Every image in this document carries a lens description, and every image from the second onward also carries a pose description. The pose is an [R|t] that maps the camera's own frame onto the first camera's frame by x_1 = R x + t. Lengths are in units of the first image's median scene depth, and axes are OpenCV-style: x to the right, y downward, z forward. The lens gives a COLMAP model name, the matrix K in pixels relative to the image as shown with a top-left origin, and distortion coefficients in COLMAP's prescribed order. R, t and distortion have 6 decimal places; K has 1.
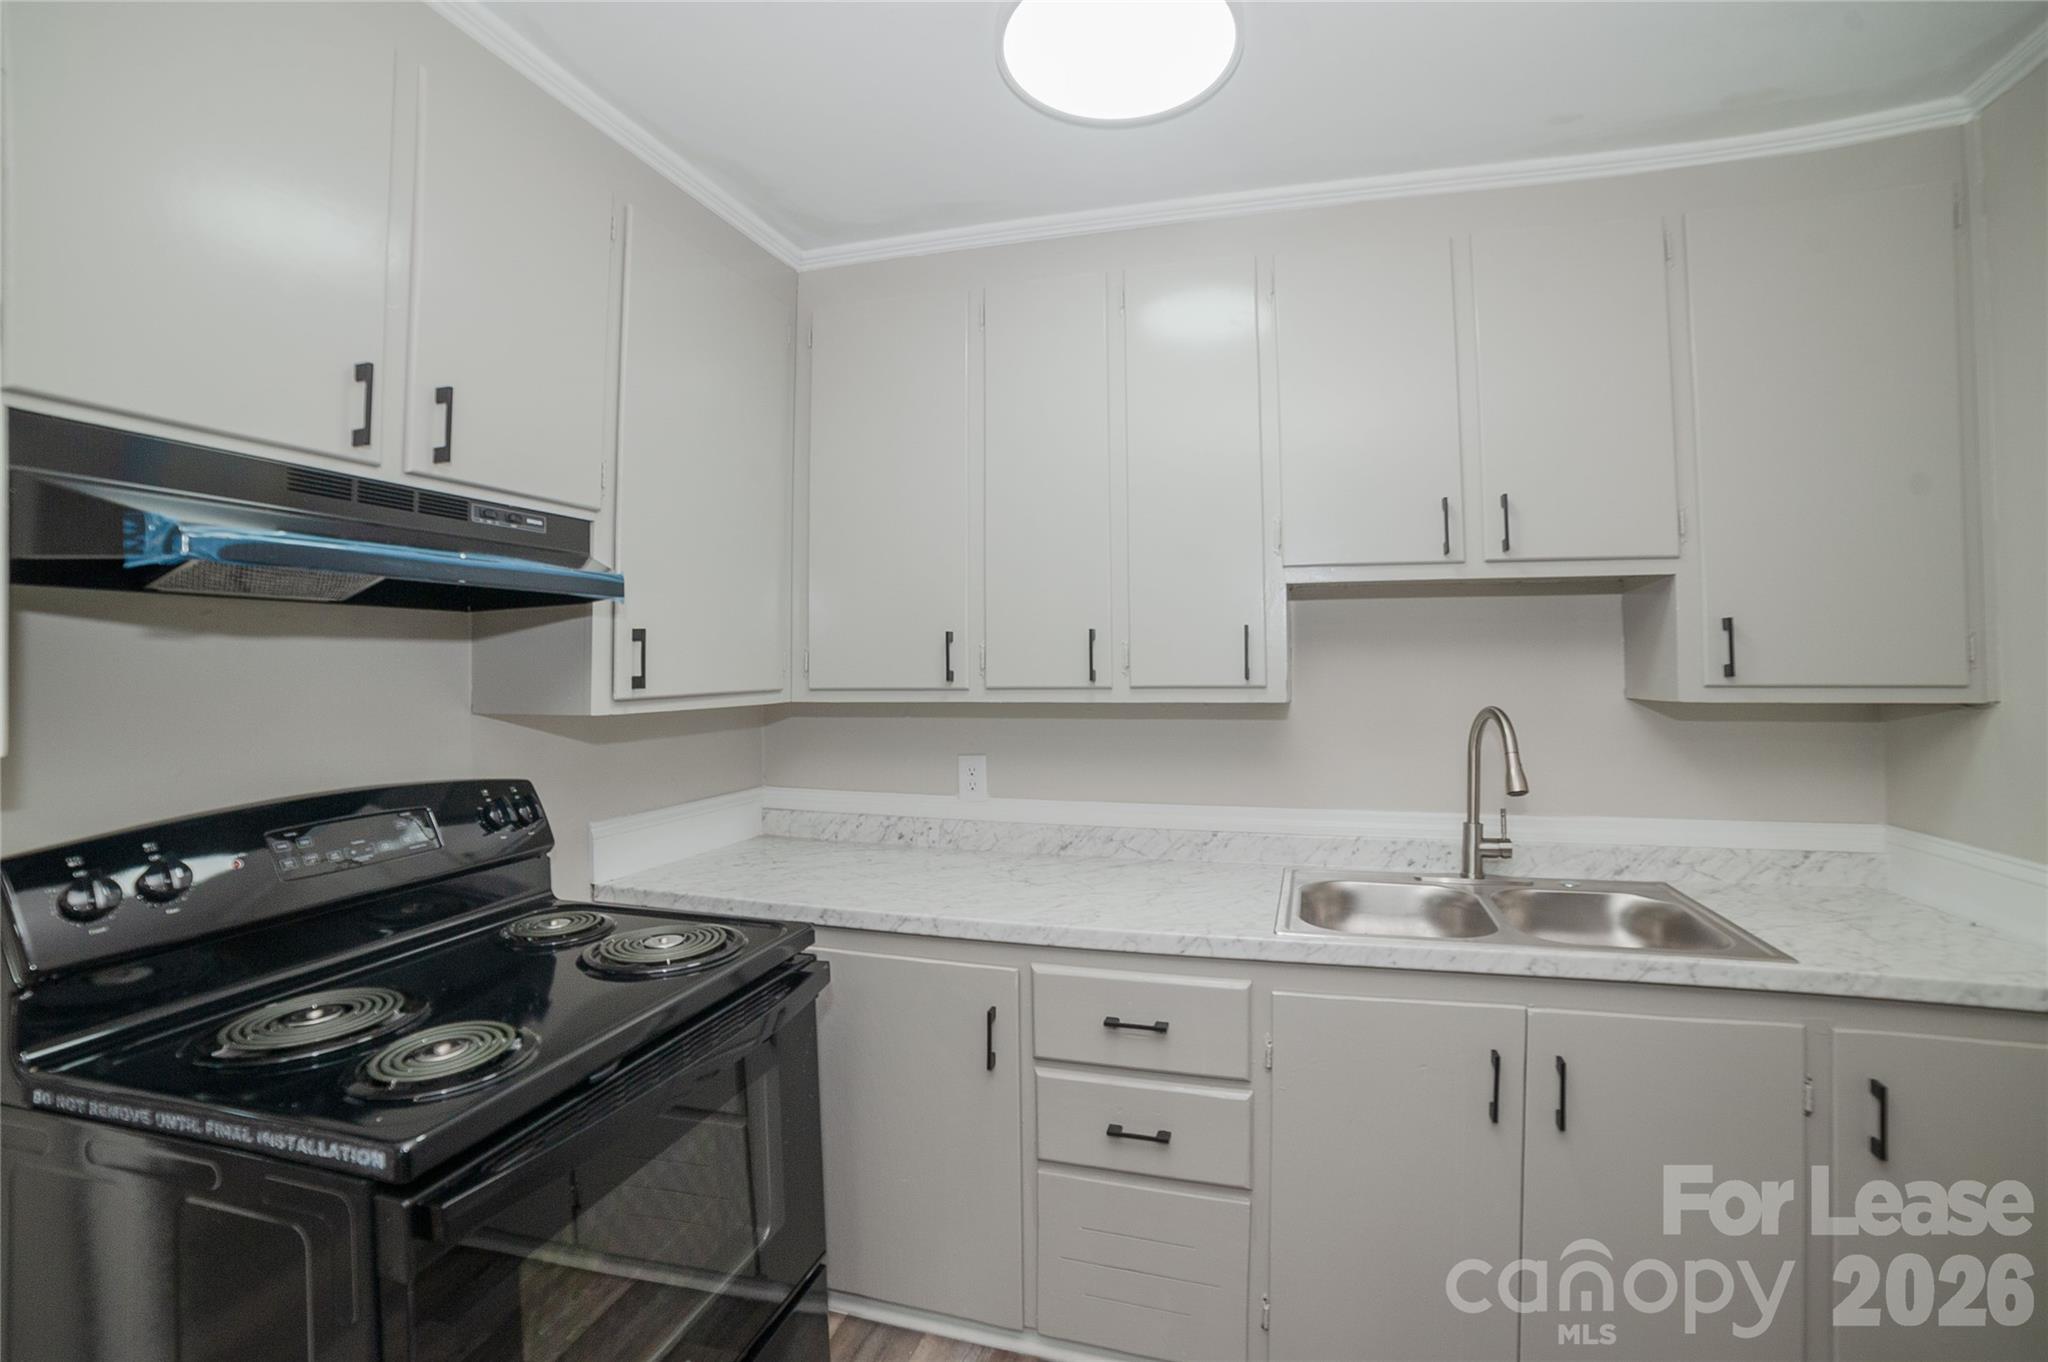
lens RADIAL K [[919.6, 0, 1126.2], [0, 919.6, 630.6], [0, 0, 1]] dist [-0.084523, 0.041193]
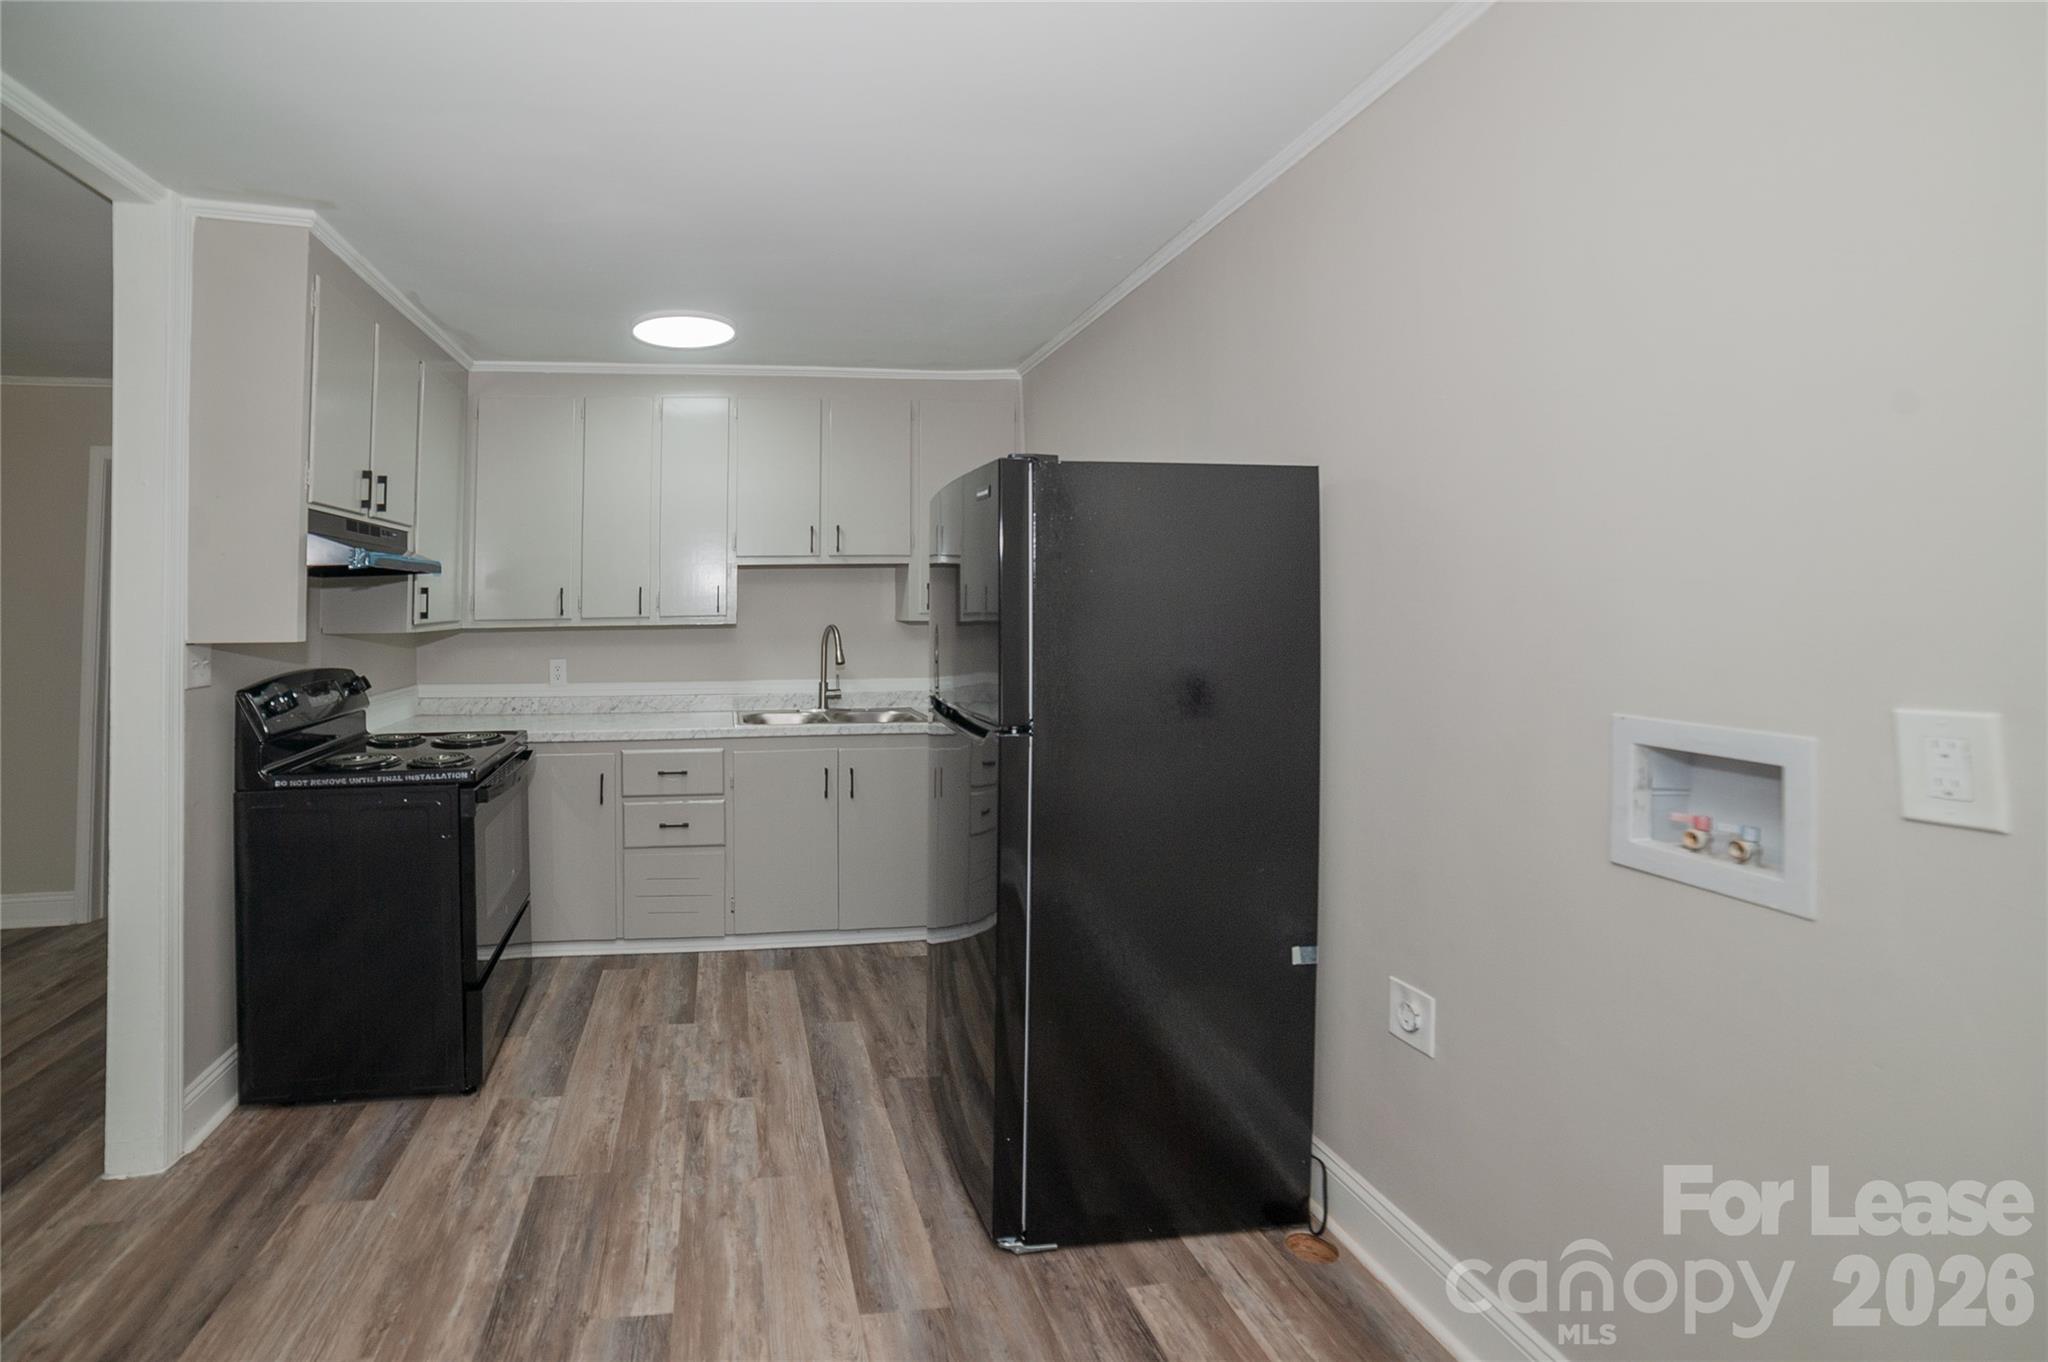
lens RADIAL K [[942.3, 0, 844.1], [0, 942.3, 579.6], [0, 0, 1]] dist [-0.076900, 0.045732]
pose [[0.930648, 0.005191, 0.365880, -0.394944], [-0.006404, 0.999977, 0.002101, -0.027326], [-0.365861, -0.004299, 0.930660, -1.110929]]
